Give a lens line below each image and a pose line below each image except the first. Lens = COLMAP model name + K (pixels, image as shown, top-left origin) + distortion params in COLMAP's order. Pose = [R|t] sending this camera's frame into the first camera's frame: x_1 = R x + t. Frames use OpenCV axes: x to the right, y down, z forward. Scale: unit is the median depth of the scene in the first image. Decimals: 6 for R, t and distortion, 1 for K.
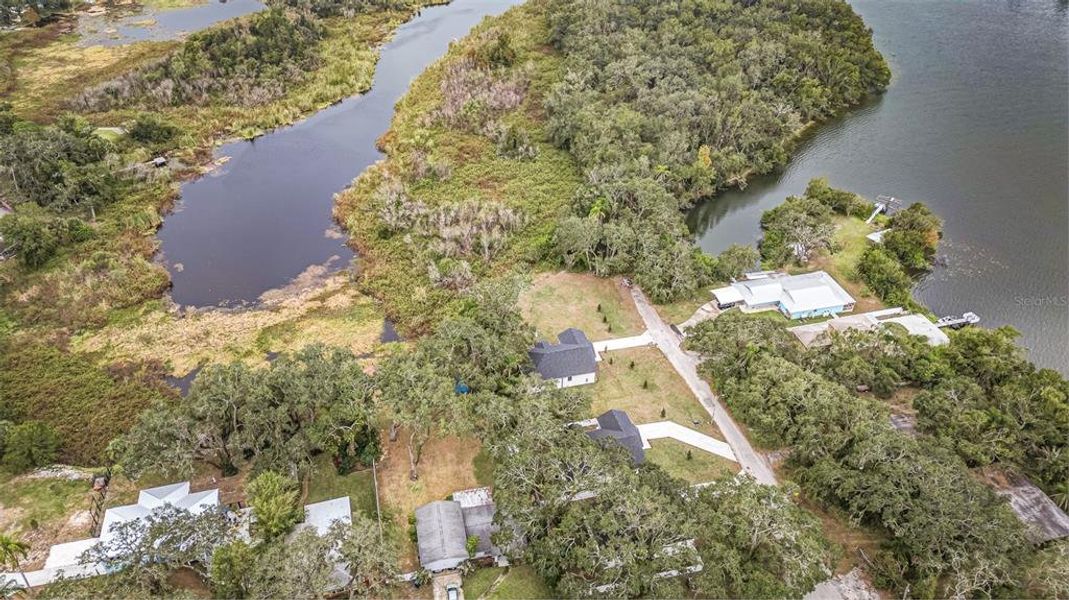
lens RADIAL K [[764.8, 0, 534.5], [0, 764.8, 300.0], [0, 0, 1]] dist [0.003515, -0.000405]
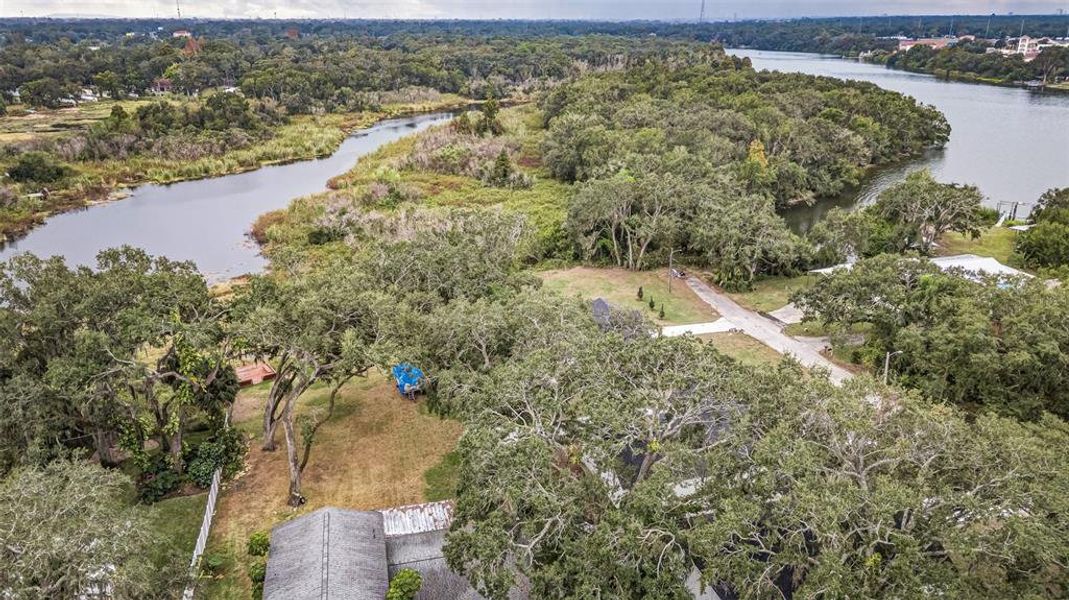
lens RADIAL K [[764.8, 0, 534.5], [0, 764.8, 300.0], [0, 0, 1]] dist [0.003515, -0.000405]
pose [[0.999741, -0.019108, 0.012328, -0.009979], [0.021952, 0.952460, -0.303872, 0.193177], [-0.005936, 0.304064, 0.952633, 0.378194]]
